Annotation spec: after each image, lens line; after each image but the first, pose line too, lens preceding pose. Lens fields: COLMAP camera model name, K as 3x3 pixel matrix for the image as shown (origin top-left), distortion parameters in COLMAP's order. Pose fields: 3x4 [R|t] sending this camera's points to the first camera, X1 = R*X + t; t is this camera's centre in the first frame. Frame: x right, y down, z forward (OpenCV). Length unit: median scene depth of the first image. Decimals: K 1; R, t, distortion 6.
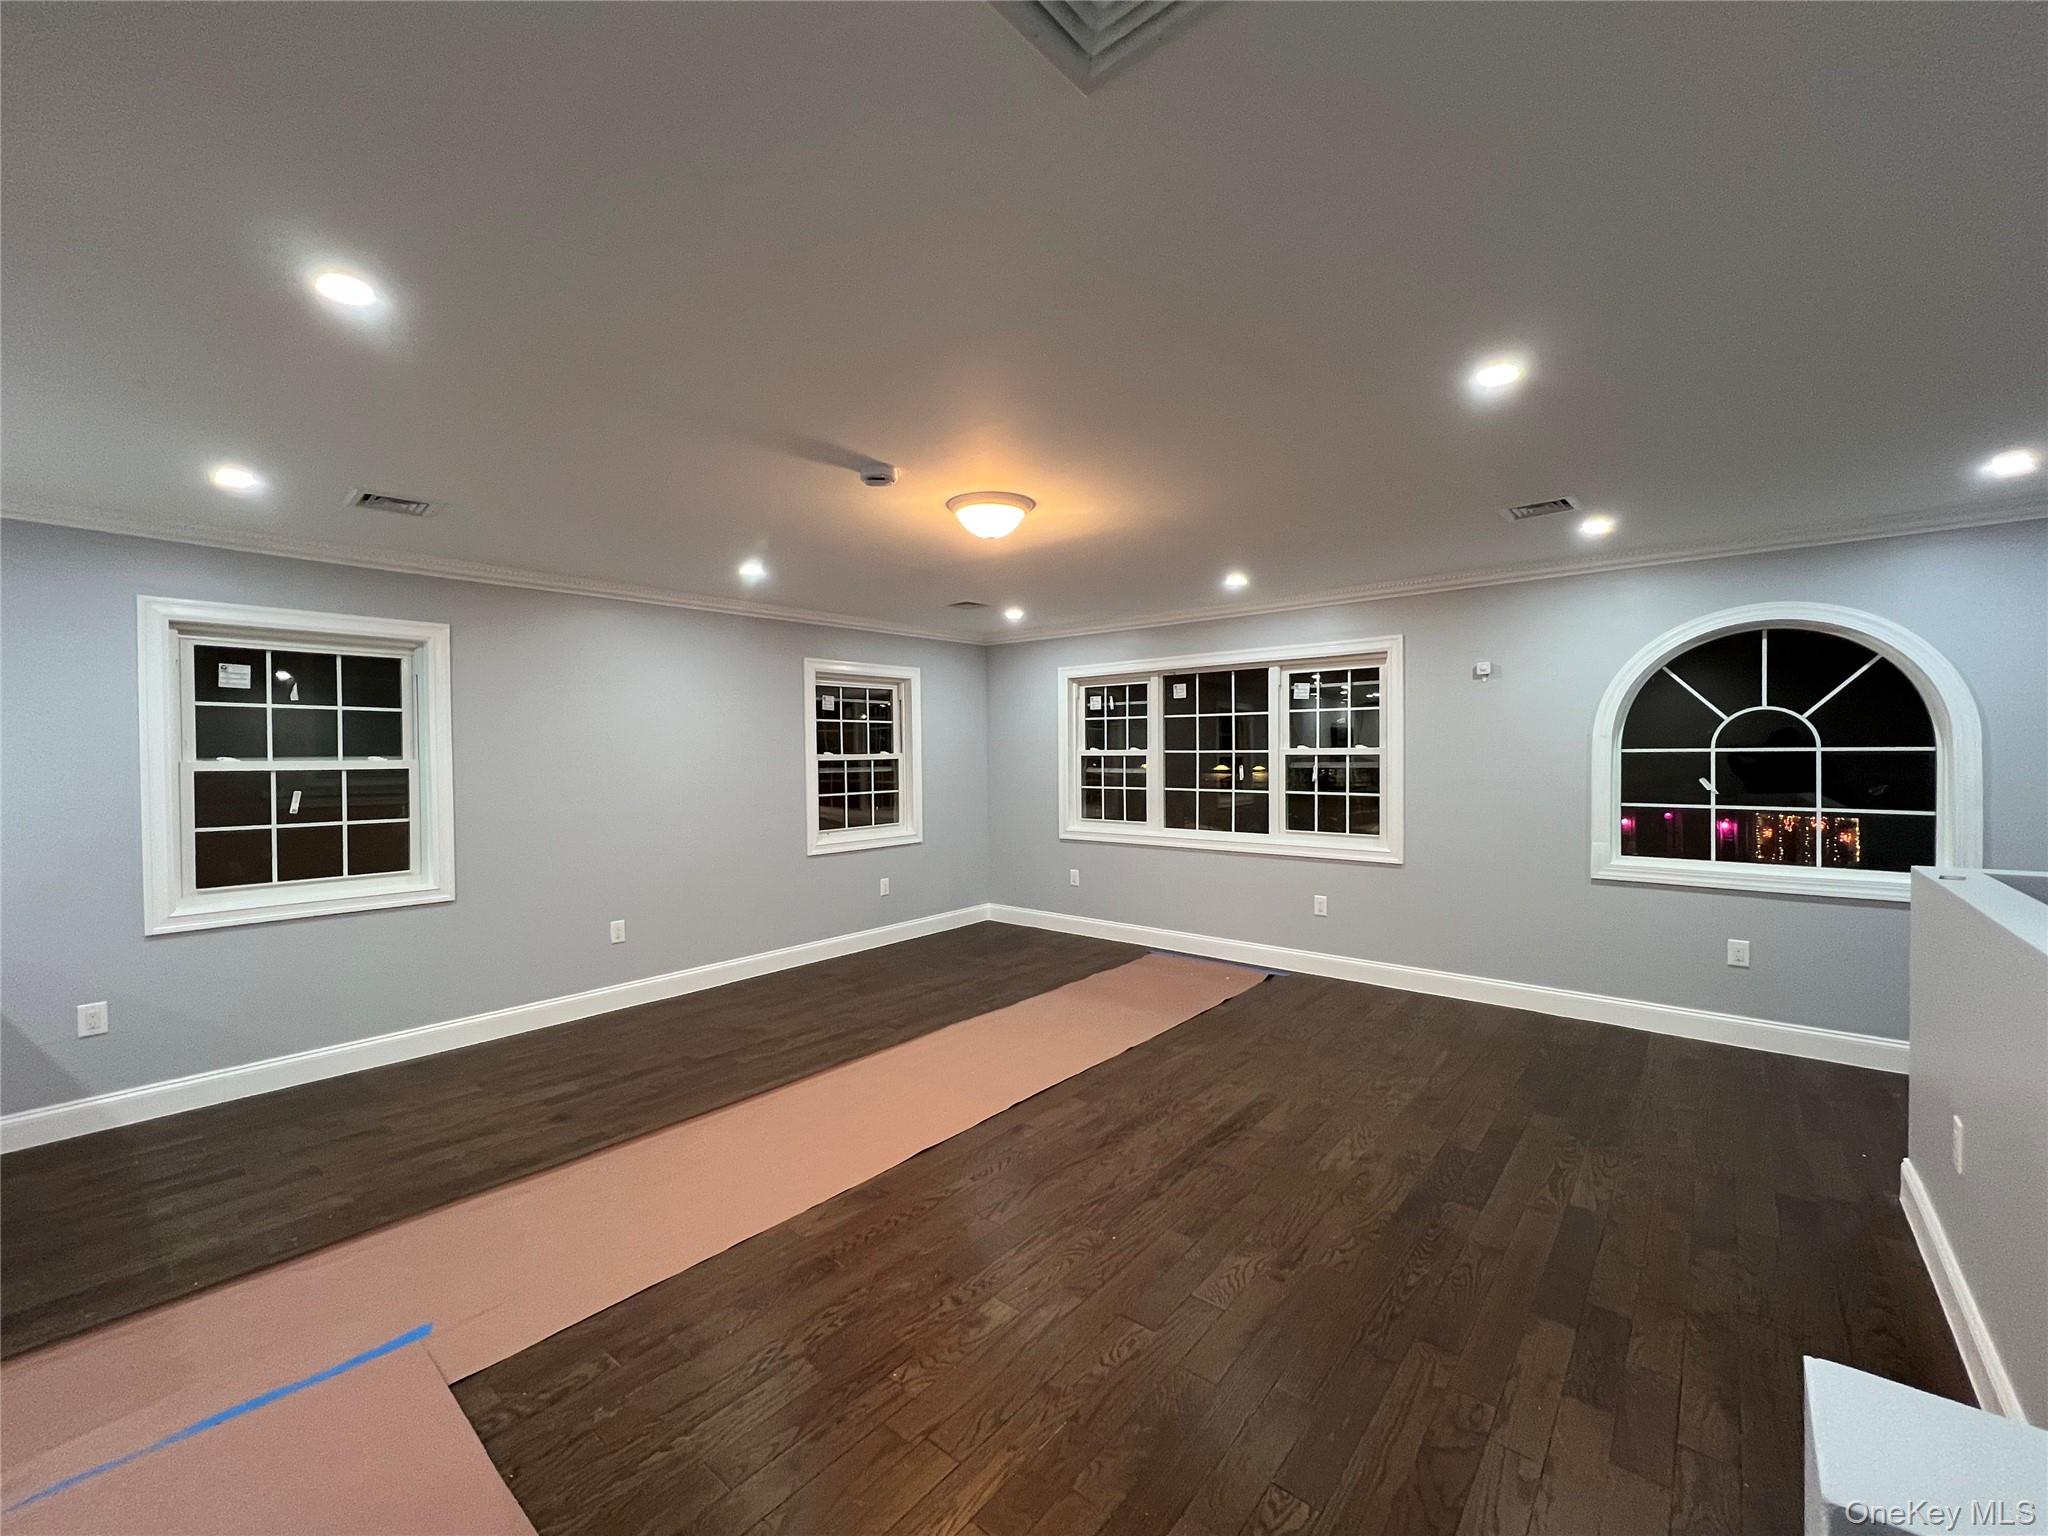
lens RADIAL K [[821.6, 0, 1012.2], [0, 821.6, 764.2], [0, 0, 1]] dist [-0.003640, 0.001137]
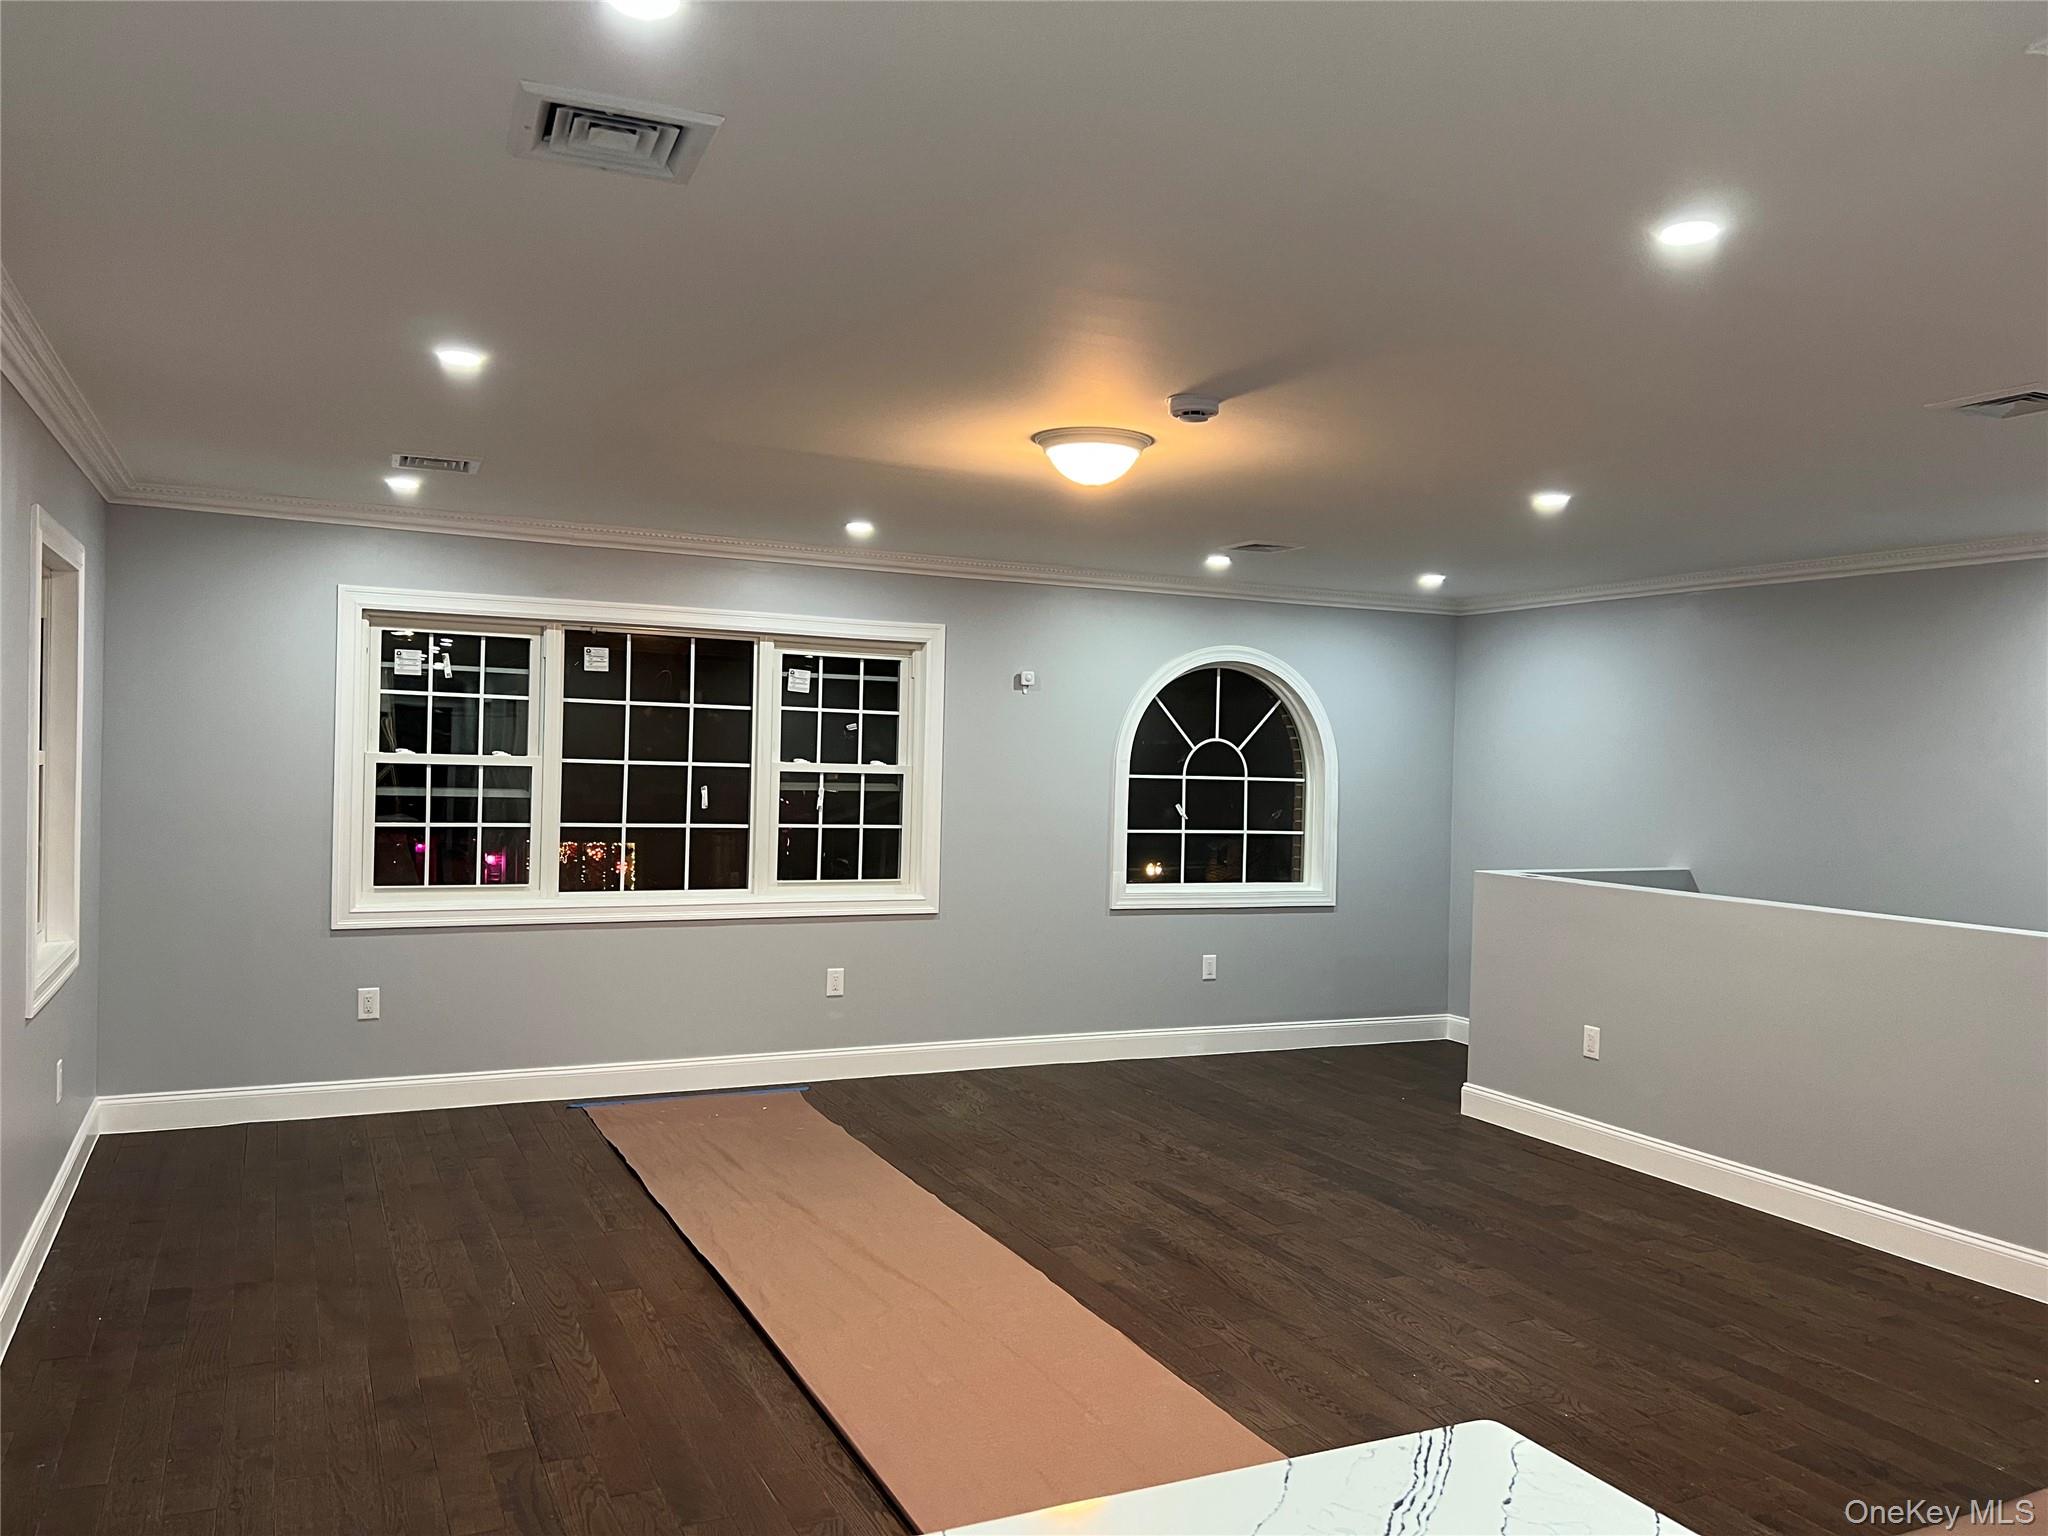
lens RADIAL K [[1548.8, 0, 1015.7], [0, 1548.8, 769.7], [0, 0, 1]] dist [0.085488, -0.076961]
pose [[0.416258, 0.006829, 0.909221, -0.894809], [-0.021204, 0.999773, 0.002199, -0.023355], [-0.908999, -0.020194, 0.416308, 0.323318]]
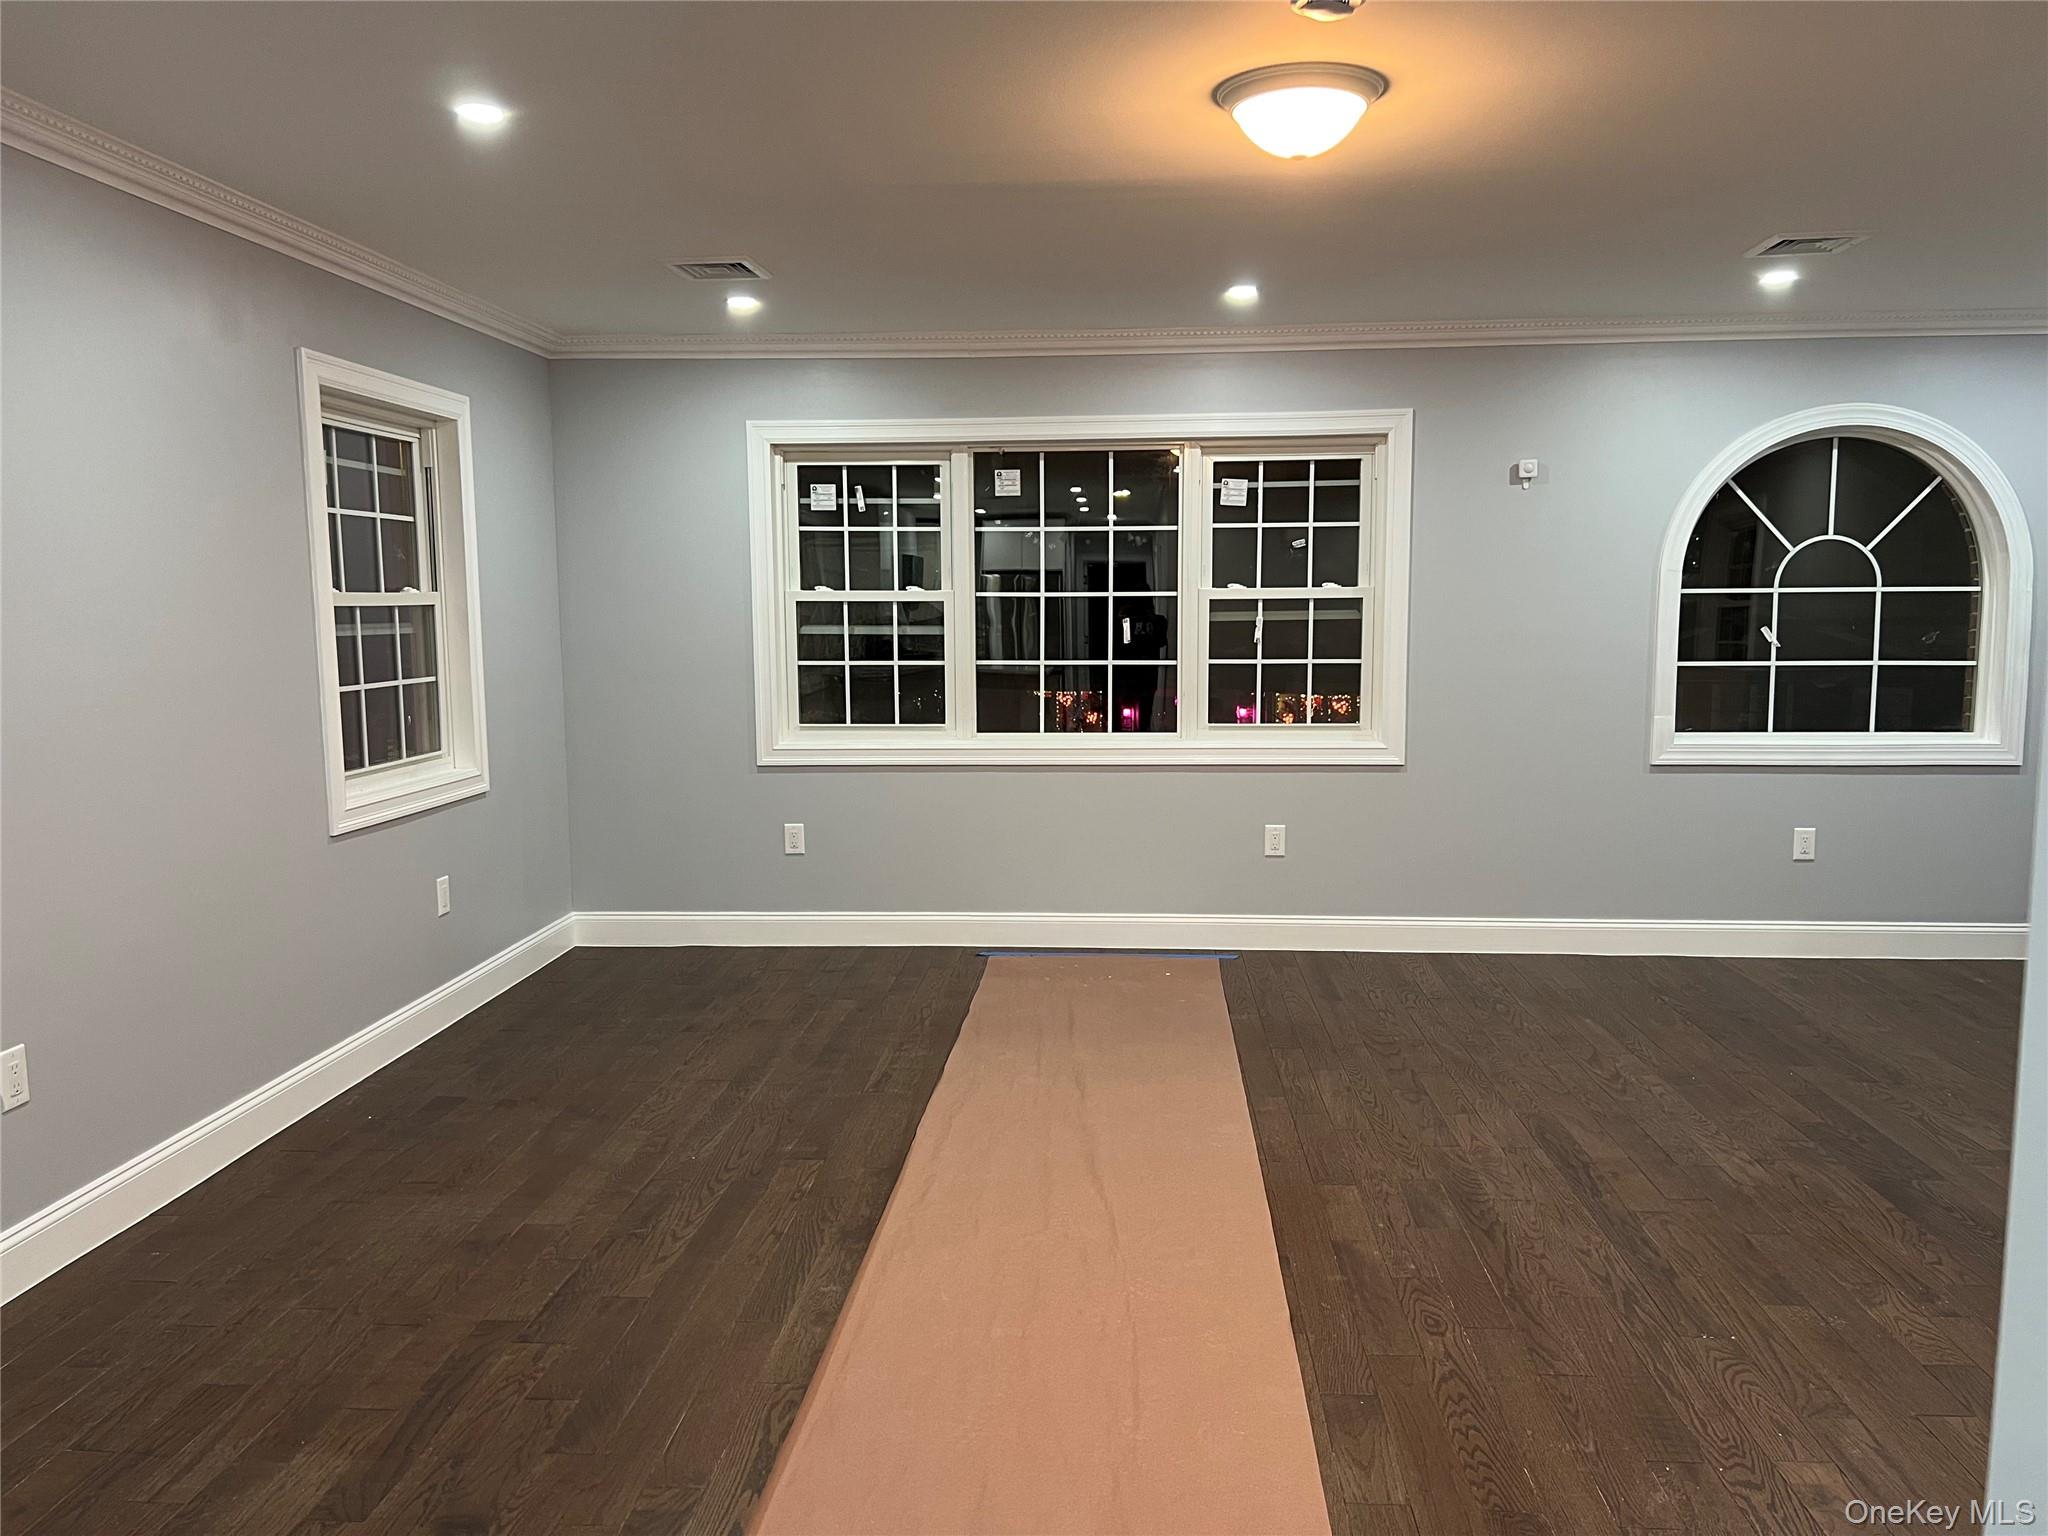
lens RADIAL K [[1548.8, 0, 1025.6], [0, 1548.8, 774.2], [0, 0, 1]] dist [0.085488, -0.076961]
pose [[0.803445, -0.065684, 0.591745, -0.533076], [0.007067, 0.994878, 0.100836, 0.000746], [-0.595337, -0.076834, 0.799794, 0.186082]]
